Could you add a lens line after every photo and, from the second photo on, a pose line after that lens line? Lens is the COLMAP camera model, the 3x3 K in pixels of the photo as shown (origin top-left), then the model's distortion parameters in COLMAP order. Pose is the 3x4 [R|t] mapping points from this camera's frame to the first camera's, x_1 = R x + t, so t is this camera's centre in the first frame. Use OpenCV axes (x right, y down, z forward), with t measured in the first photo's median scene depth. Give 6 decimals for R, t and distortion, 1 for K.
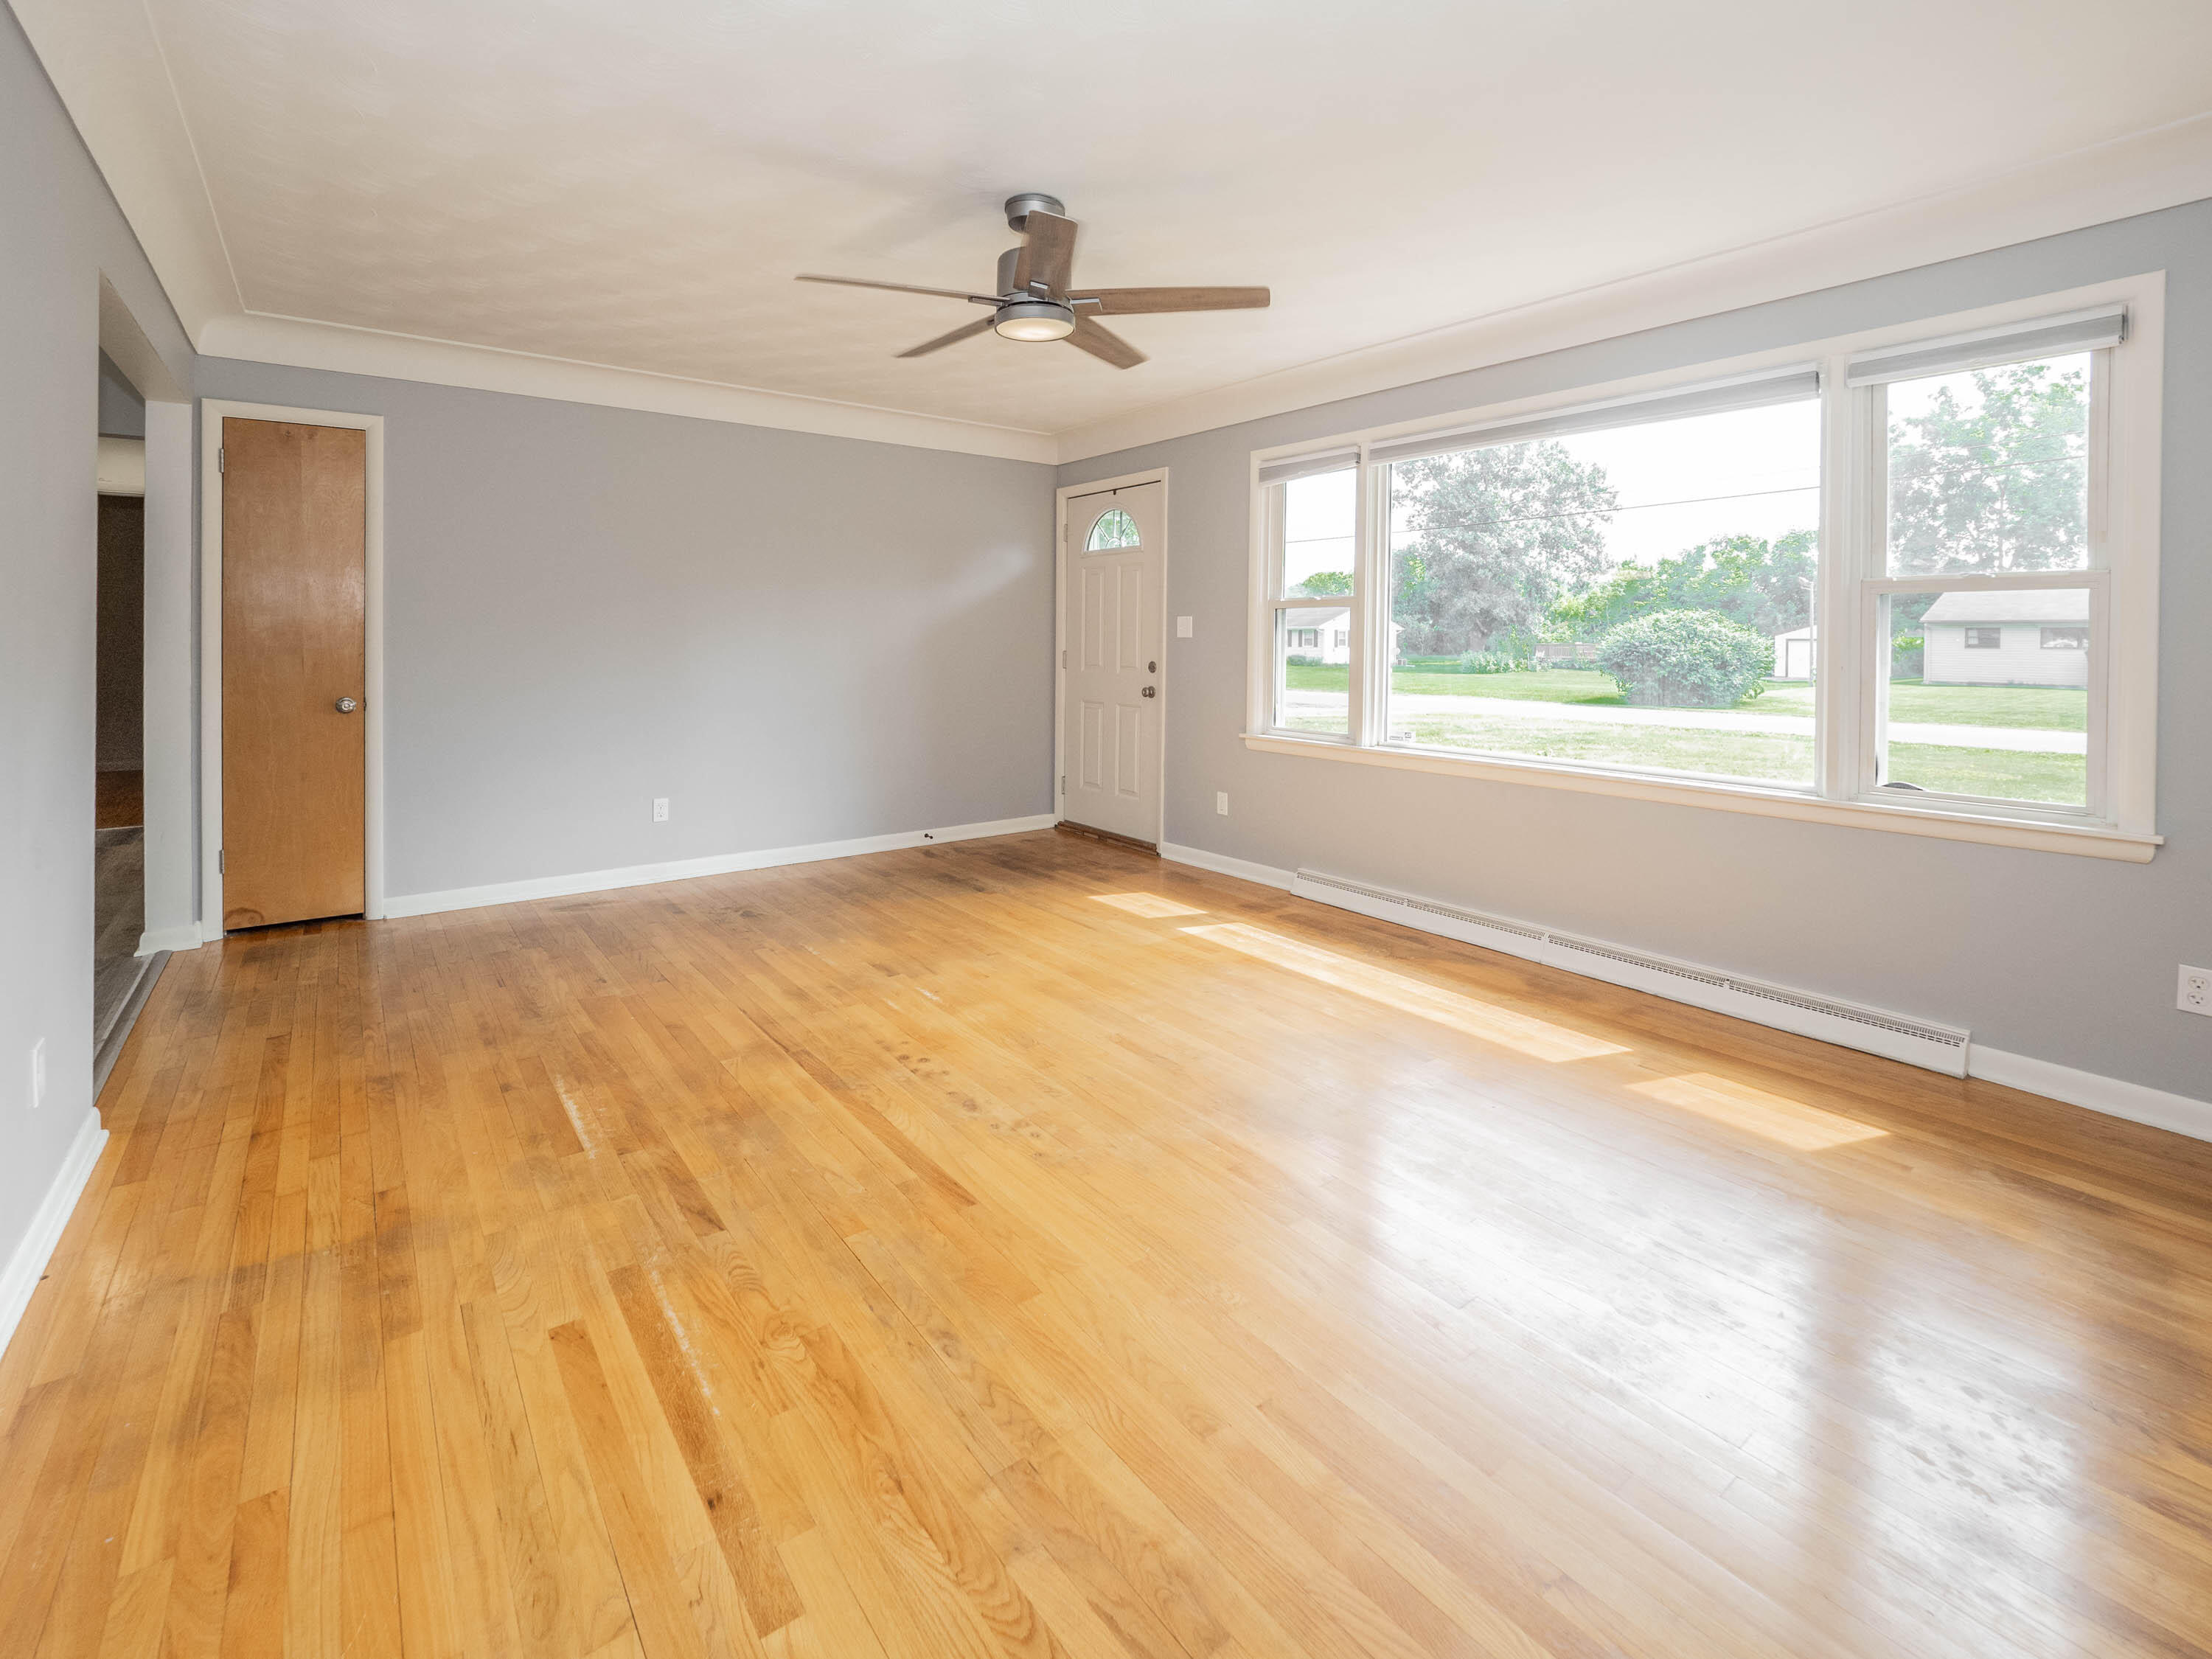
lens RADIAL K [[996.1, 0, 1087.9], [0, 996.1, 769.5], [0, 0, 1]] dist [-0.000367, 0.000523]
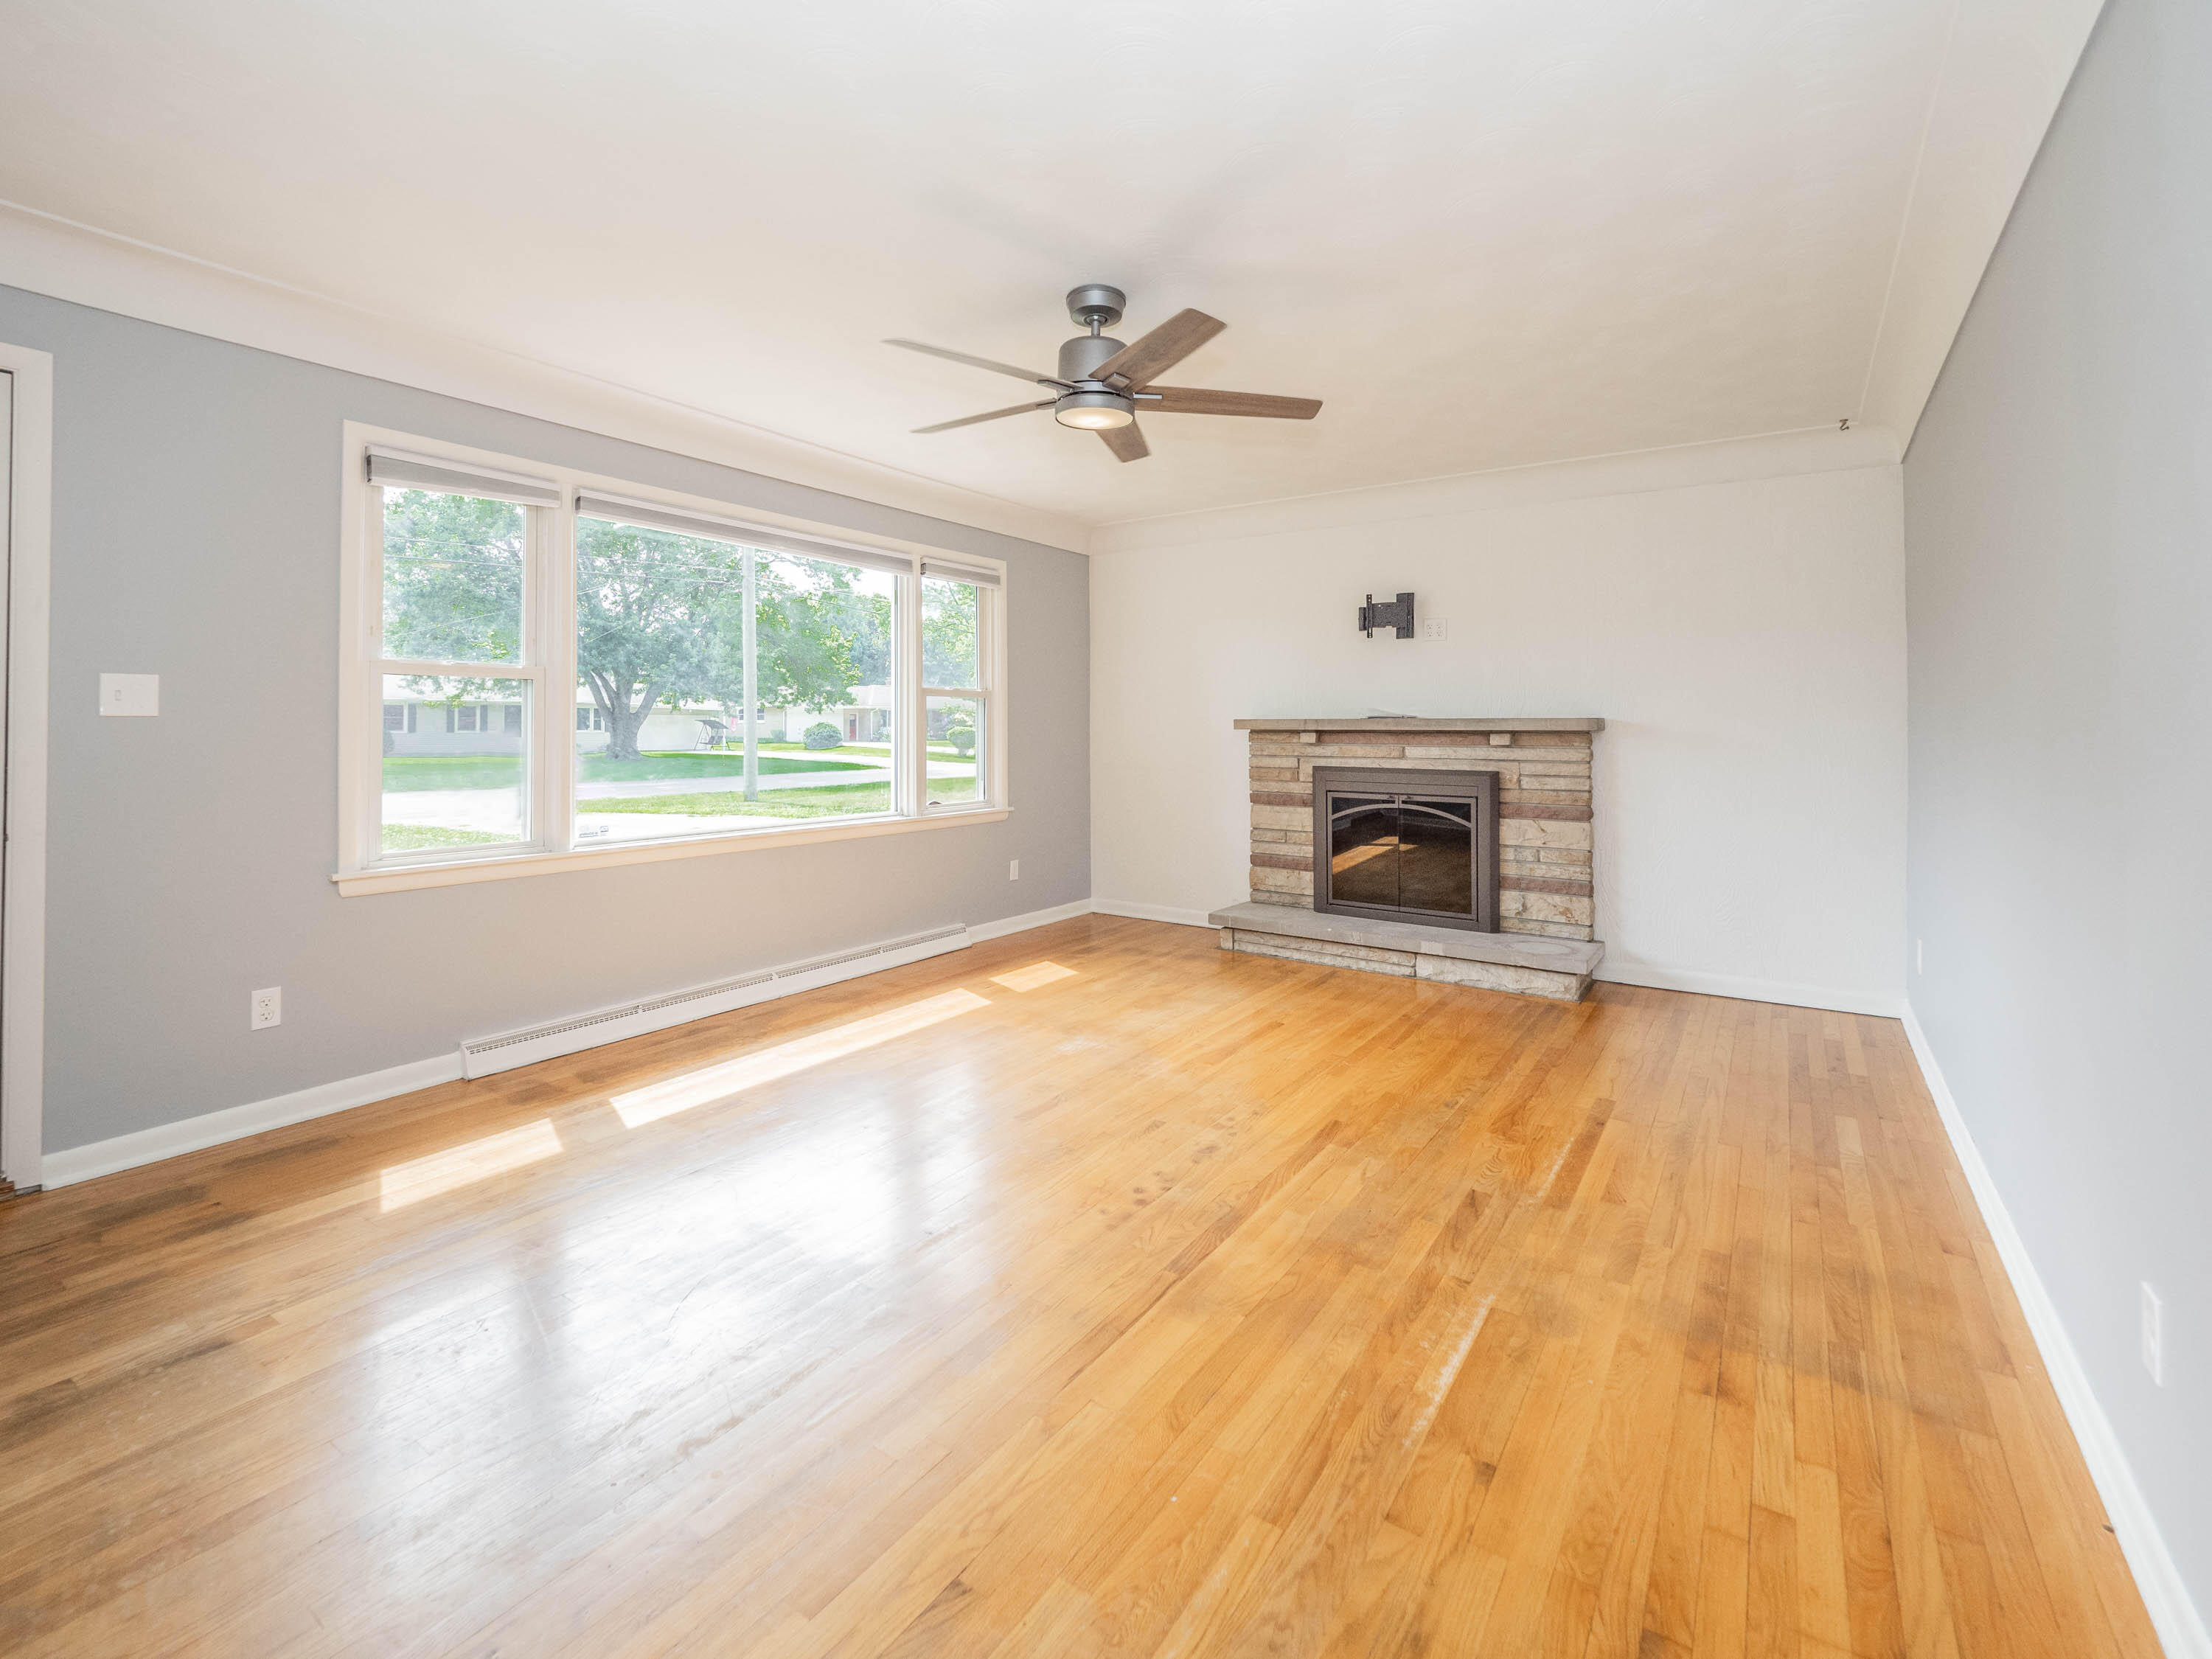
lens RADIAL K [[996.1, 0, 1109.8], [0, 996.1, 841.6], [0, 0, 1]] dist [-0.000367, 0.000523]
pose [[-0.332436, -0.115158, 0.936069, -1.185149], [0.117166, 0.979786, 0.162147, -0.204467], [-0.935820, 0.163578, -0.312224, 1.543364]]
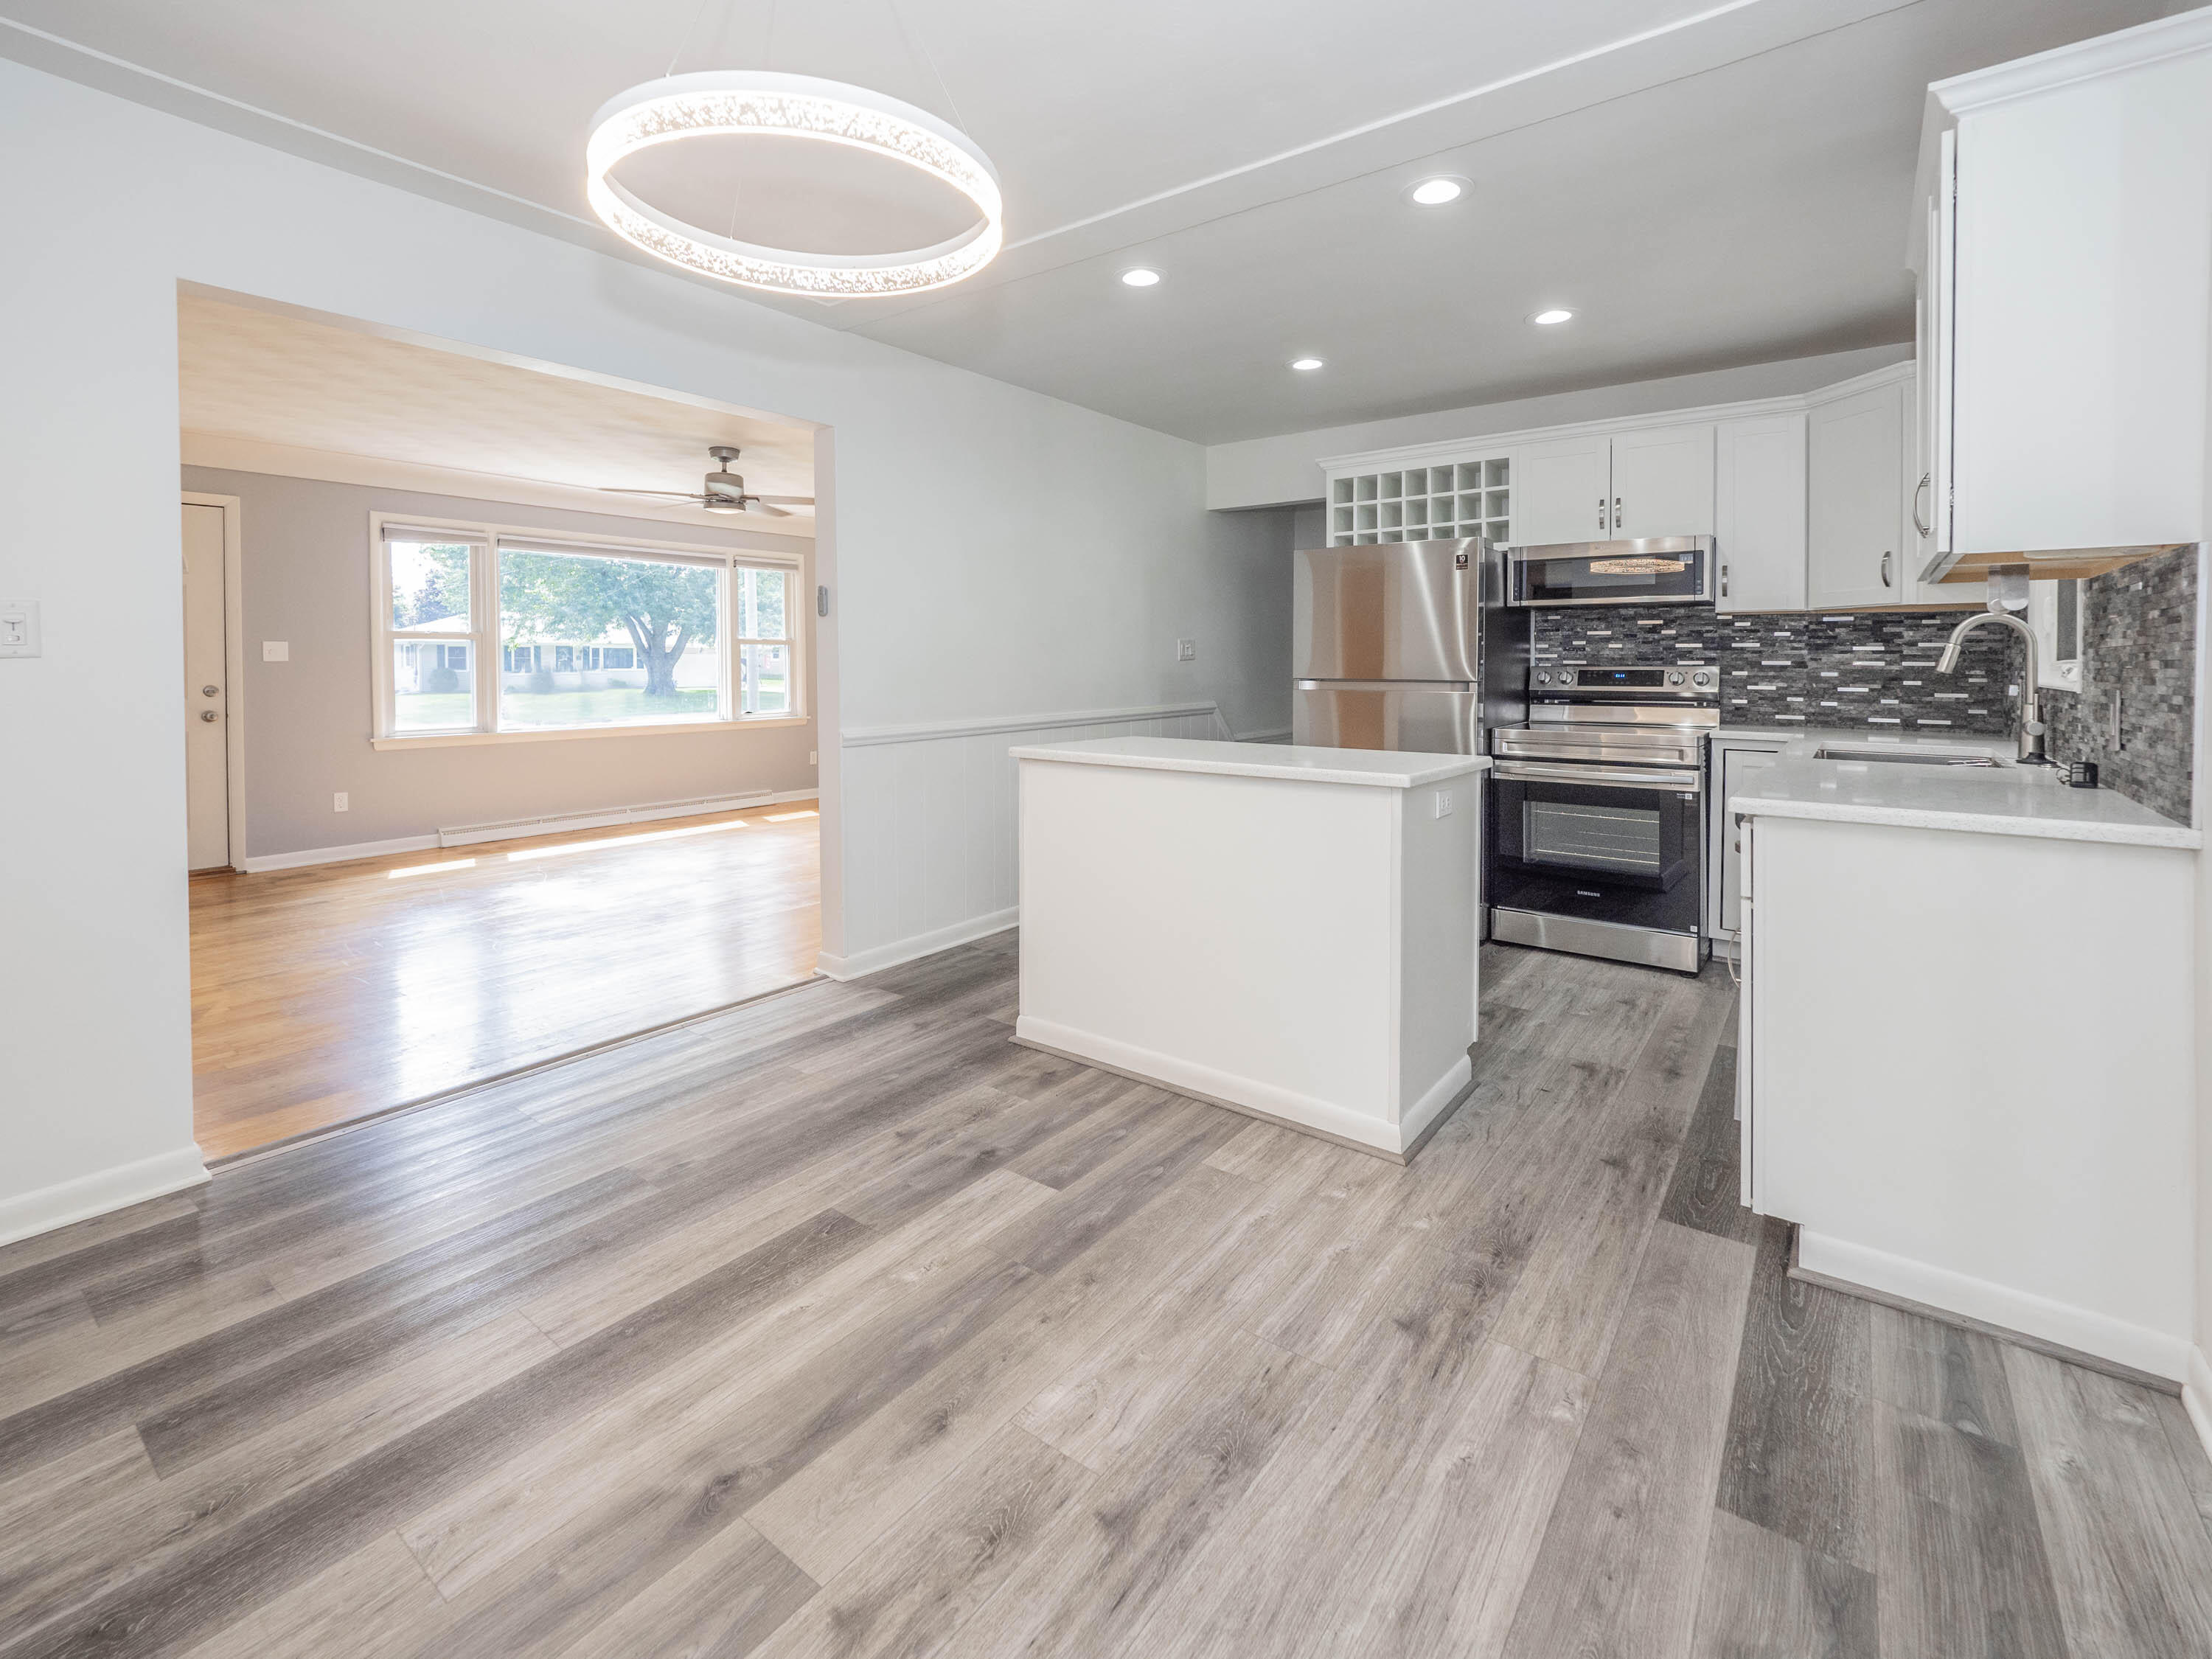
lens RADIAL K [[996.1, 0, 1101.0], [0, 996.1, 815.4], [0, 0, 1]] dist [-0.000367, 0.000523]
pose [[-0.270174, -0.151668, 0.950791, -2.639247], [0.125139, 0.973607, 0.190867, -0.137322], [-0.954645, 0.170548, -0.244064, 0.949392]]
